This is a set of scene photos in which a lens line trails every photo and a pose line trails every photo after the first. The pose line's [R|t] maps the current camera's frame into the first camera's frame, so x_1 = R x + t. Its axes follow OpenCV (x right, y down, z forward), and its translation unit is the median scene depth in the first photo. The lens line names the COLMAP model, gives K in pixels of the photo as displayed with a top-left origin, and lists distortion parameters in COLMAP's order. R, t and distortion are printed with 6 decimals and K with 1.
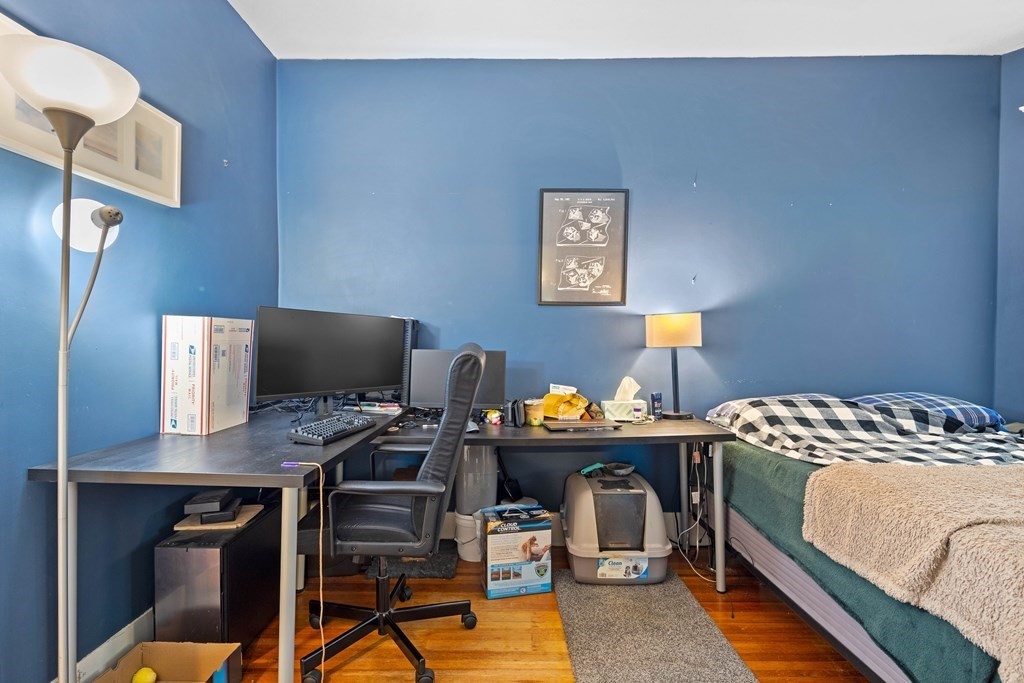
lens RADIAL K [[509.9, 0, 503.2], [0, 509.9, 346.8], [0, 0, 1]] dist [0.001253, -0.001713]
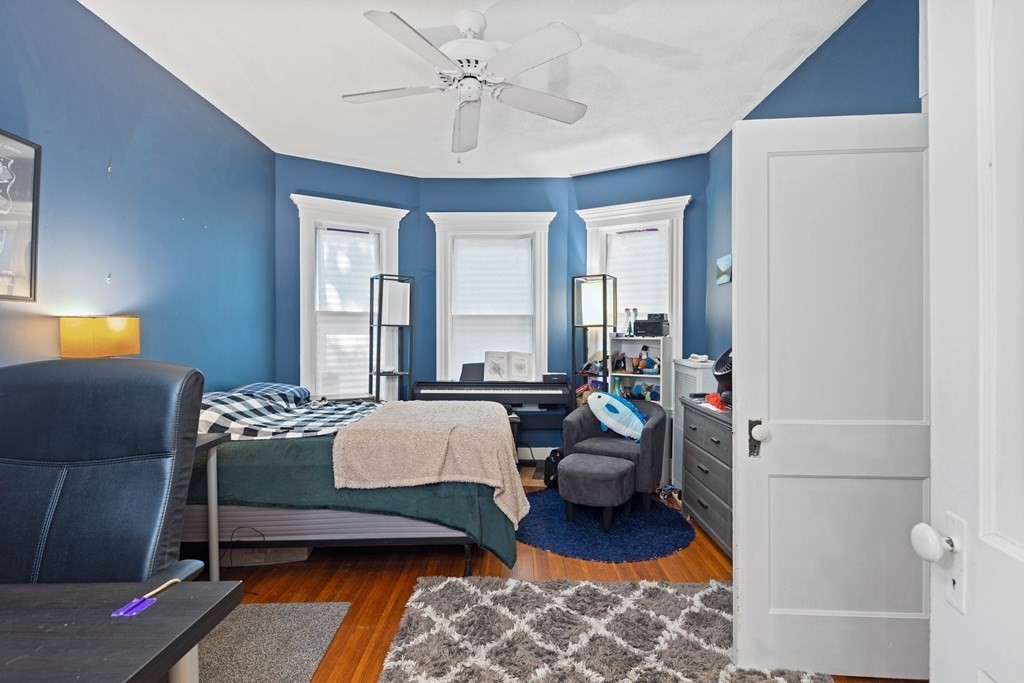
lens RADIAL K [[489.8, 0, 515.0], [0, 489.8, 338.0], [0, 0, 1]] dist [-0.000387, -0.000447]
pose [[-0.005707, -0.002644, 0.999980, -0.548384], [0.025217, 0.999678, 0.002787, -0.017103], [-0.999666, 0.025232, -0.005638, 0.377053]]
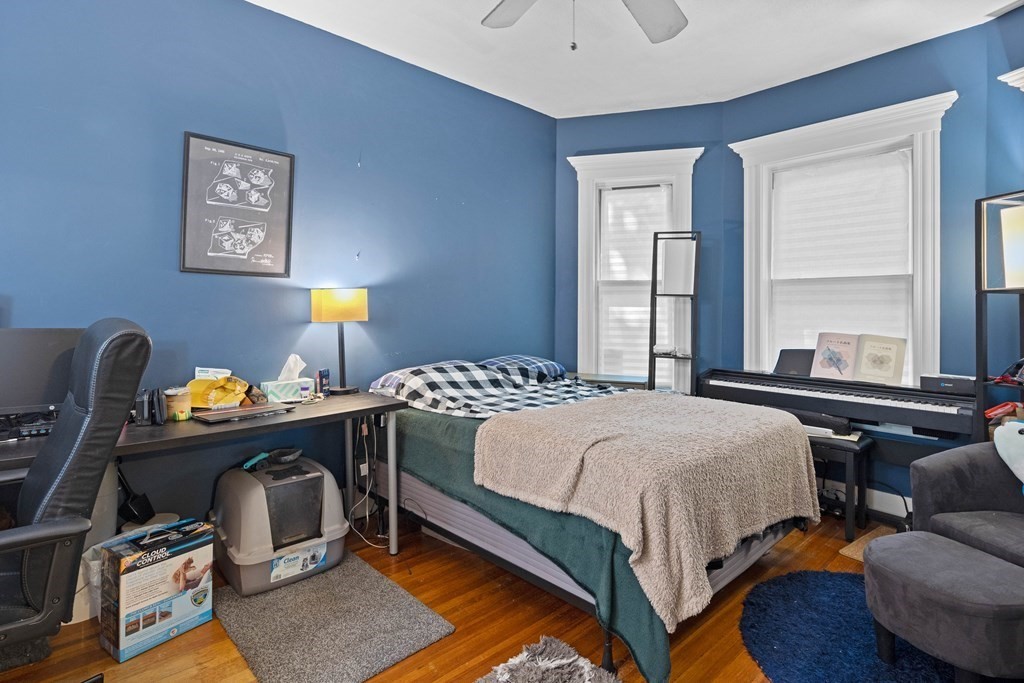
lens RADIAL K [[511.0, 0, 508.1], [0, 511.0, 305.2], [0, 0, 1]] dist [0.001616, -0.001648]
pose [[0.732439, 0.014379, 0.680680, -0.121734], [0.007855, 0.999532, -0.029566, 0.000108], [-0.680787, 0.027002, 0.731984, 0.052989]]
